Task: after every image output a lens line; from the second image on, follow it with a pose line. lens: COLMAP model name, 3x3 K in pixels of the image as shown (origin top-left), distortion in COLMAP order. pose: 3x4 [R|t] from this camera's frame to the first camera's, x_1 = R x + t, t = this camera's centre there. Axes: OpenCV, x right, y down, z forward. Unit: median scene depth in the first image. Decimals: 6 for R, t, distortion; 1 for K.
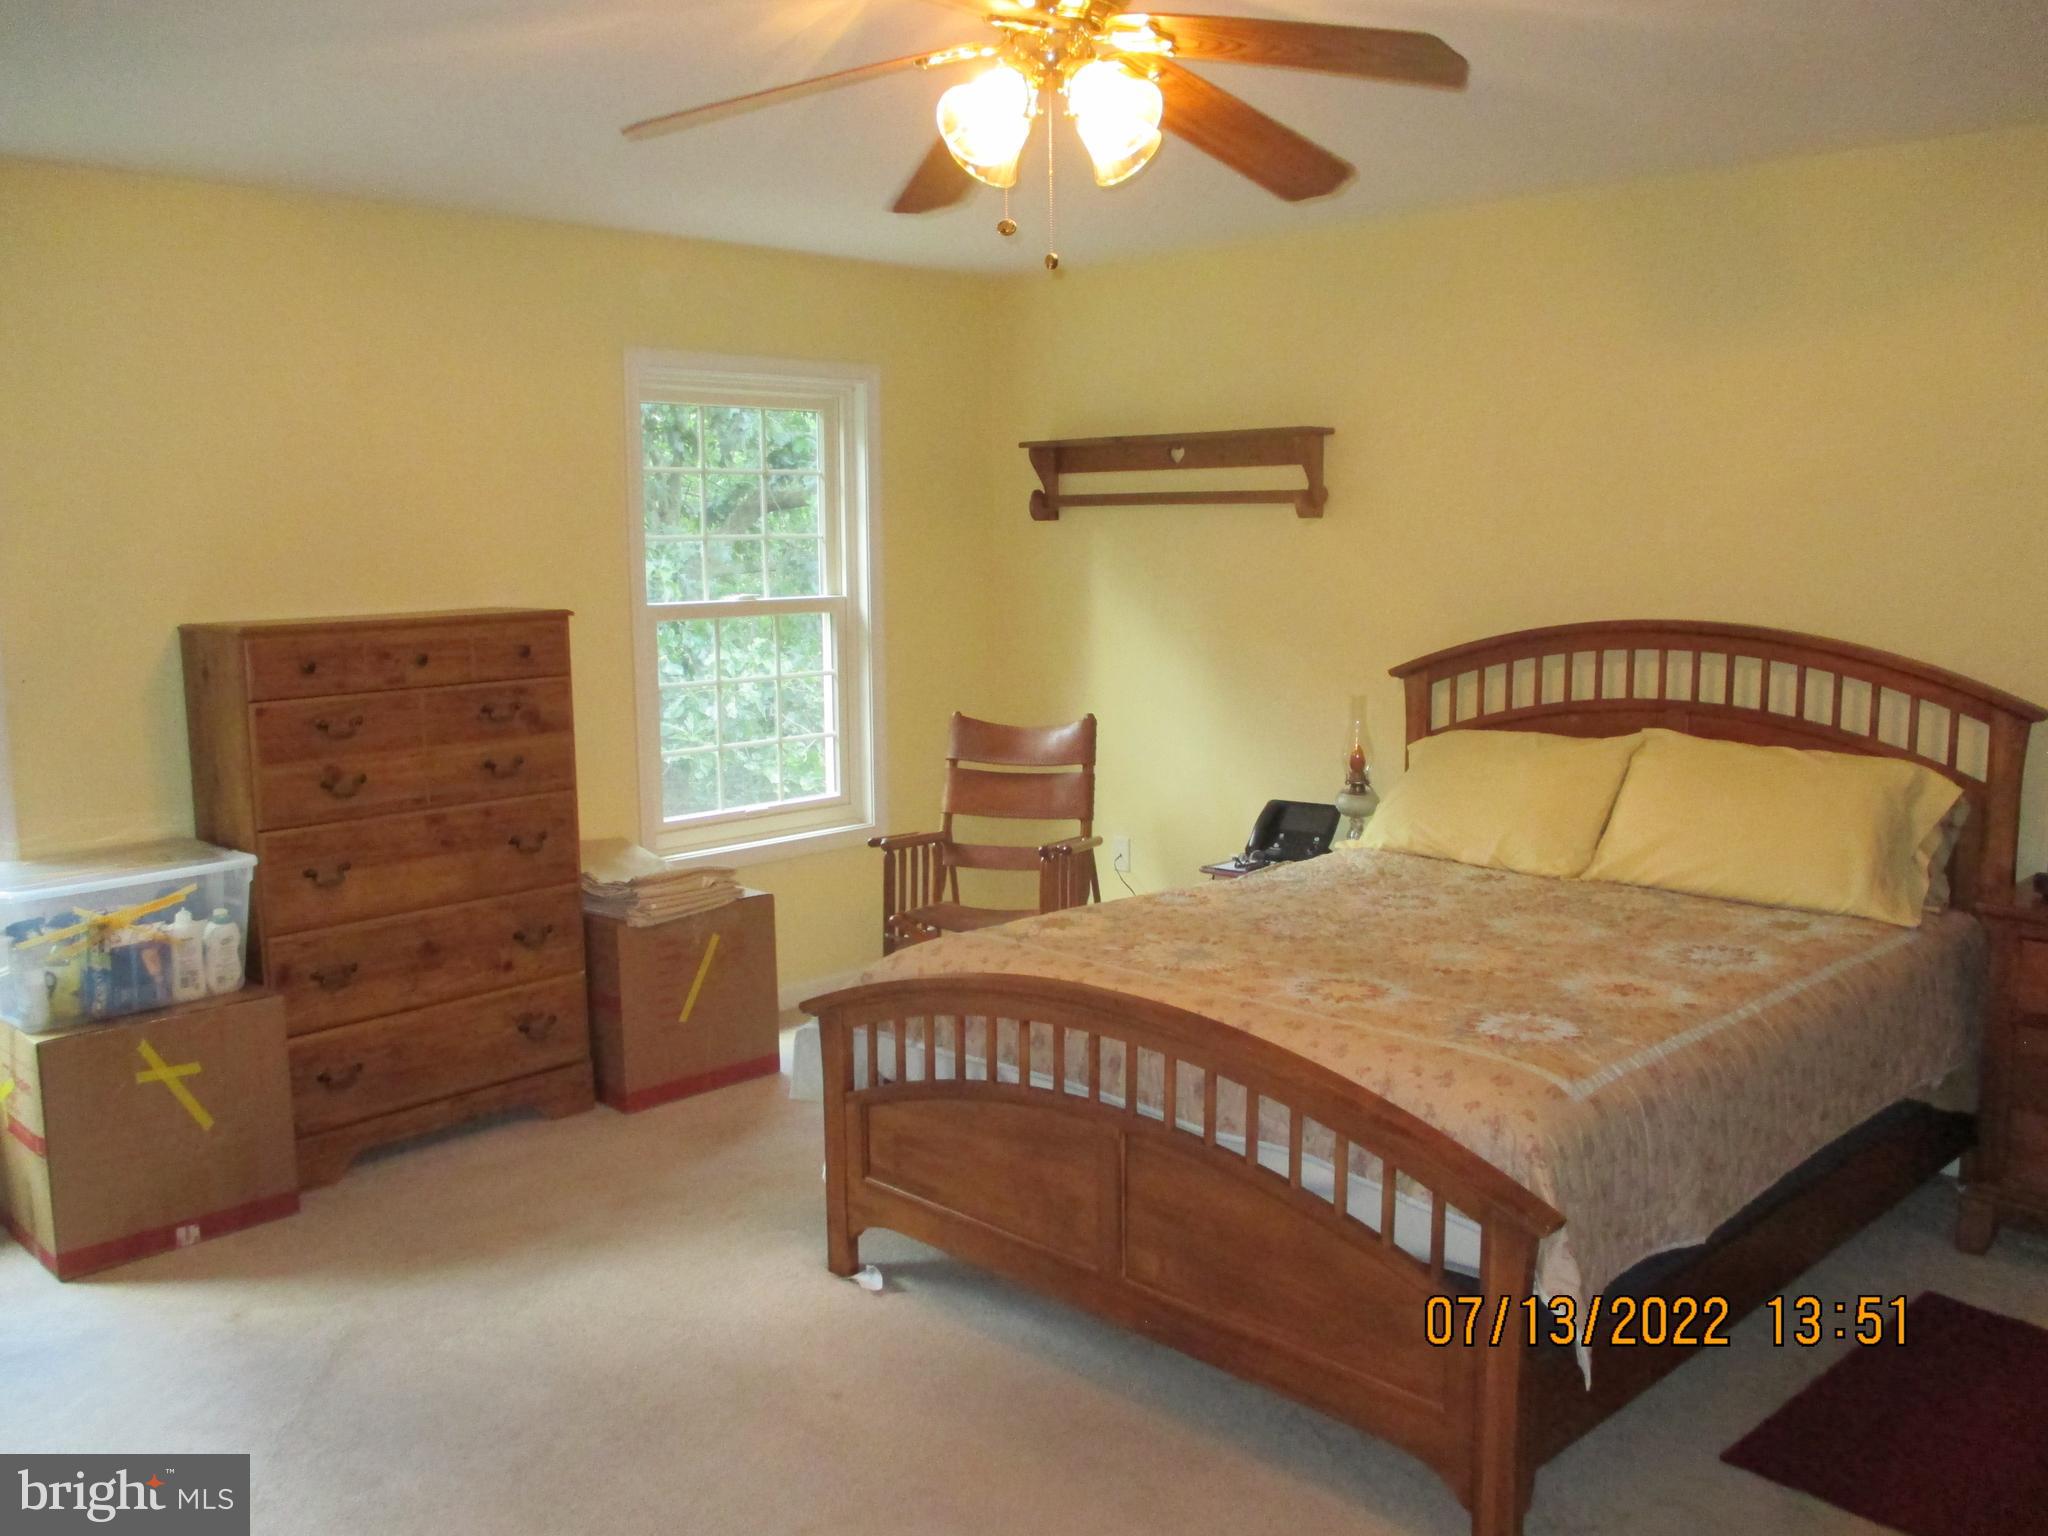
lens RADIAL K [[1723.2, 0, 1023.7], [0, 1723.2, 740.6], [0, 0, 1]] dist [0.006630, -0.001076]
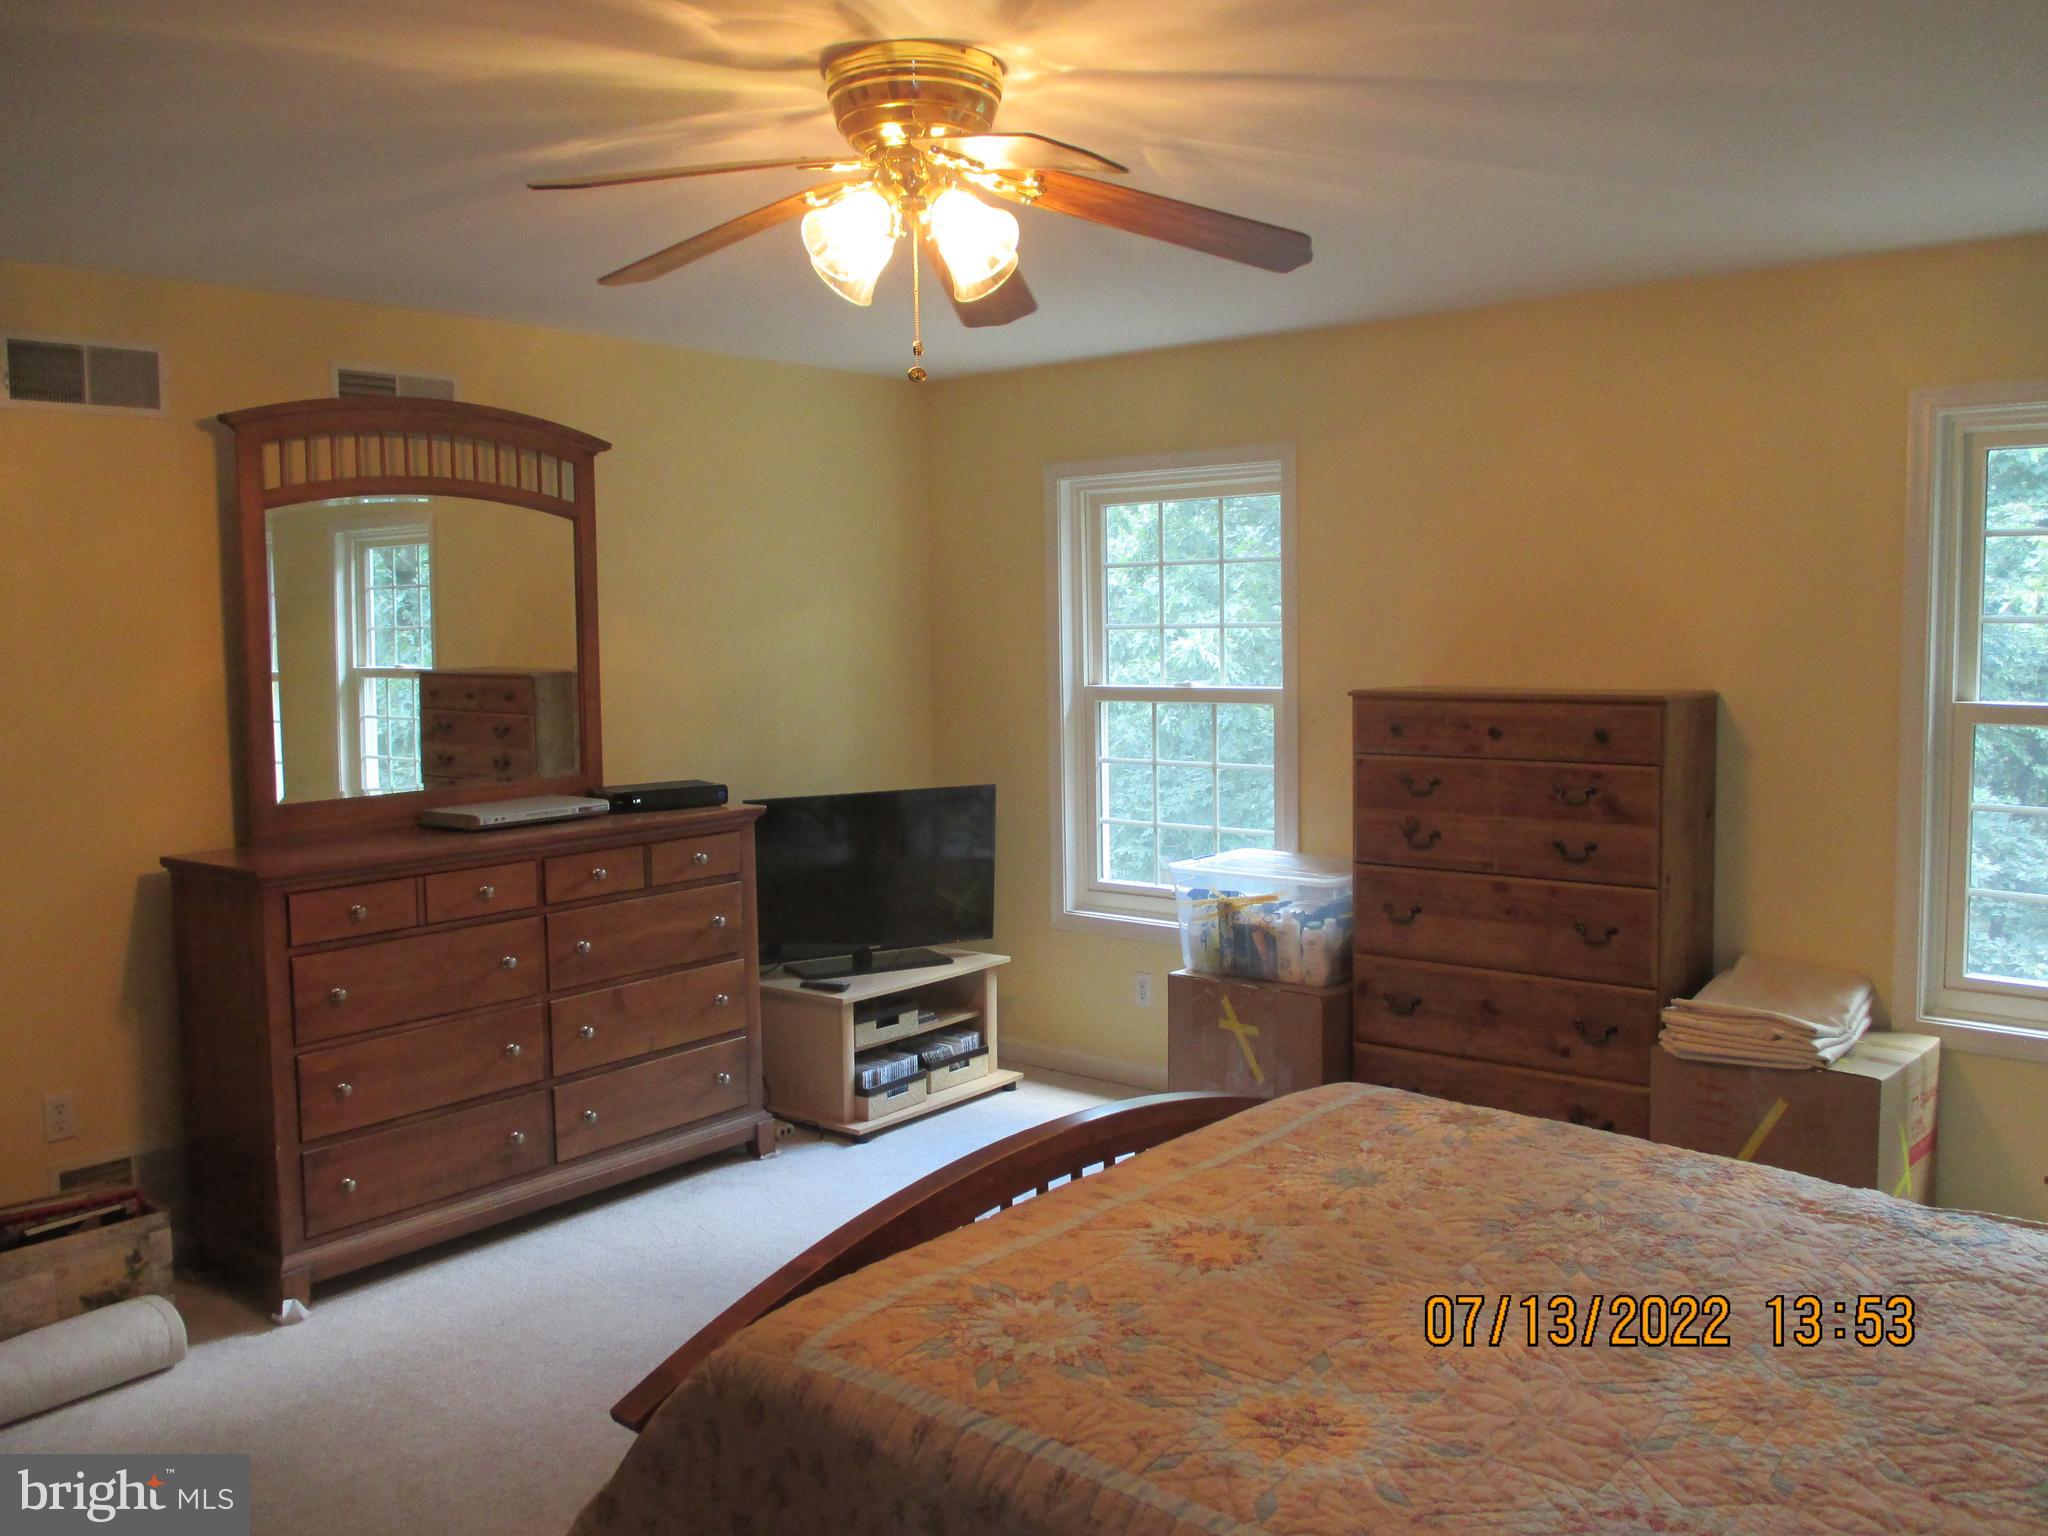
lens RADIAL K [[1723.2, 0, 1023.7], [0, 1723.2, 740.6], [0, 0, 1]] dist [0.006630, -0.001076]
pose [[0.089974, 0.087441, -0.992098, 0.673696], [-0.116698, 0.990202, 0.076690, -0.089991], [0.989083, 0.108876, 0.099297, 0.615498]]
